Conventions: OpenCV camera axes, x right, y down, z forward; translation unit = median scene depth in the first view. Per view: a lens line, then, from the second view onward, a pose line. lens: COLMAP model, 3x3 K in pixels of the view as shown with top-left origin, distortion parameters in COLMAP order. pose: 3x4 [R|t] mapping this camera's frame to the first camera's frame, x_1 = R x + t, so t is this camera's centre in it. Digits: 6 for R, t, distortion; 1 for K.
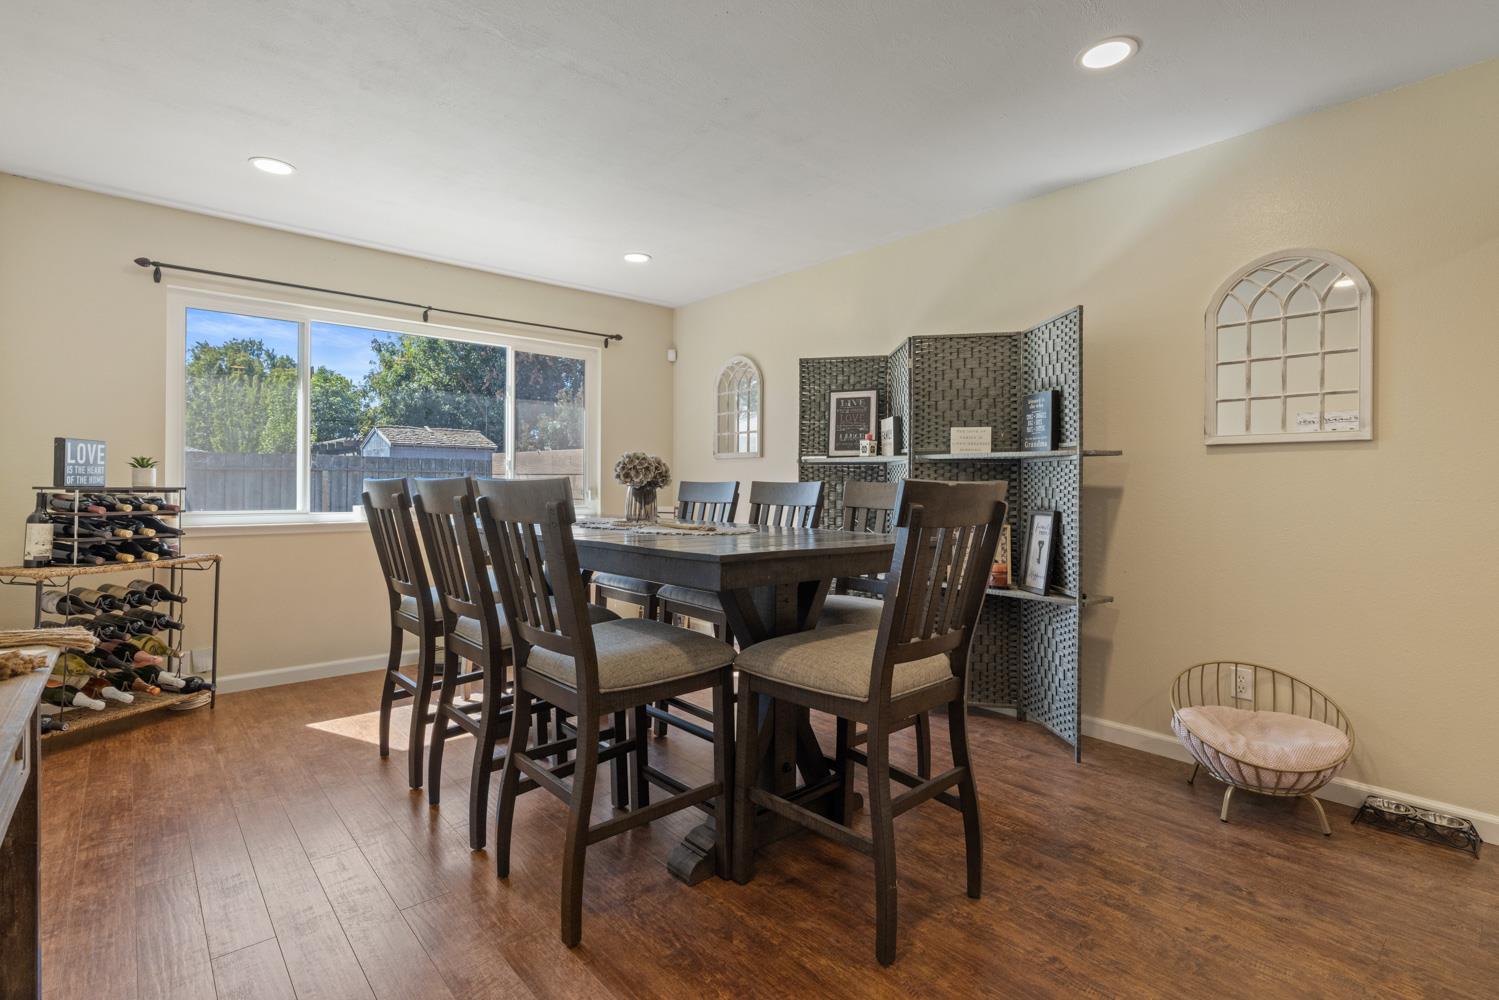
lens RADIAL K [[709.3, 0, 750.5], [0, 709.3, 484.8], [0, 0, 1]] dist [-0.010557, 0.002791]
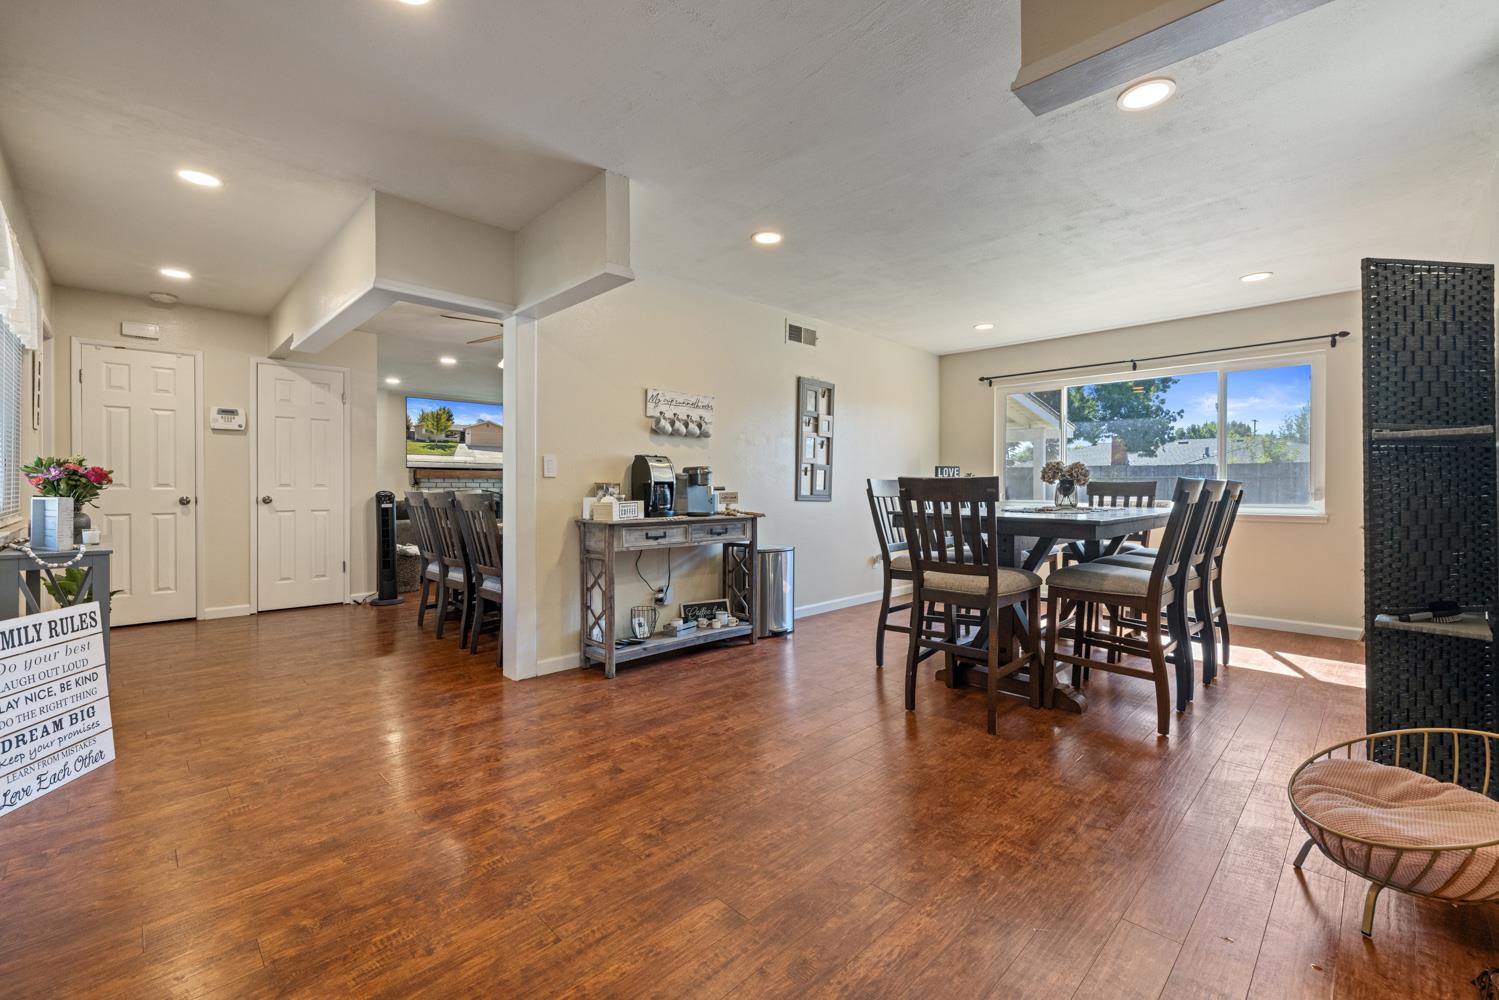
lens RADIAL K [[631.1, 0, 752.7], [0, 631.1, 492.1], [0, 0, 1]] dist [0.000246, -0.000427]
pose [[0.066636, 0.003377, -0.997772, 1.077376], [-0.003448, 0.999989, 0.003155, 0.016809], [0.997771, 0.003230, 0.066647, 0.220894]]
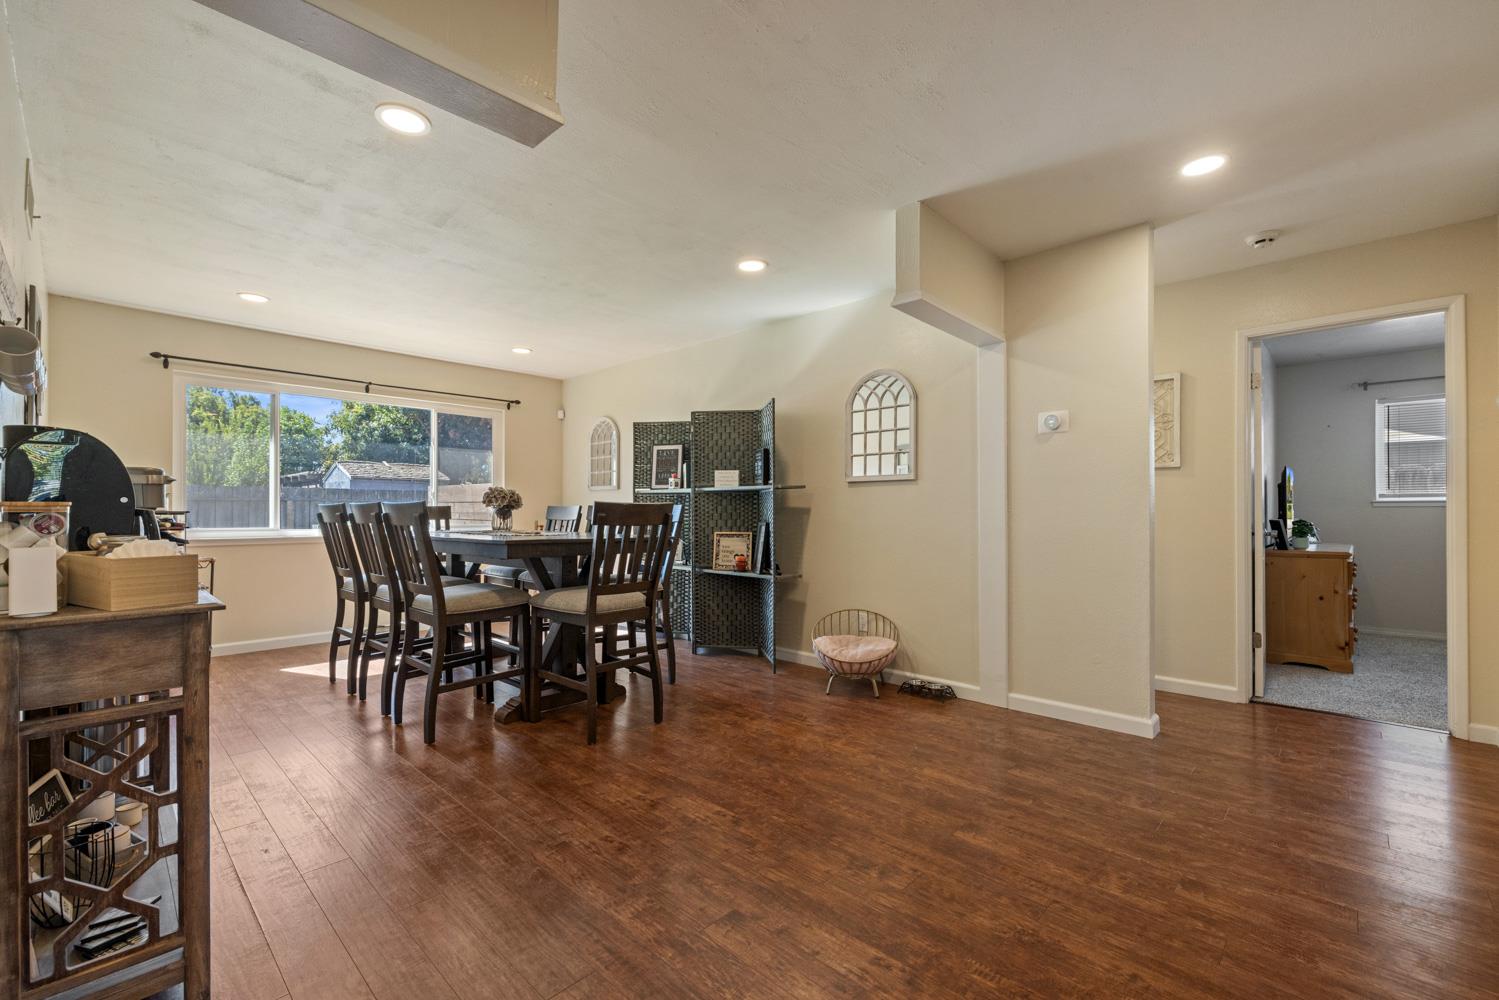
lens RADIAL K [[631.1, 0, 748.8], [0, 631.1, 509.5], [0, 0, 1]] dist [0.000246, -0.000427]
pose [[0.996113, -0.005335, 0.087919, 0.258606], [0.005719, 0.999975, -0.004113, 0.013141], [-0.087895, 0.004600, 0.996119, -0.439122]]
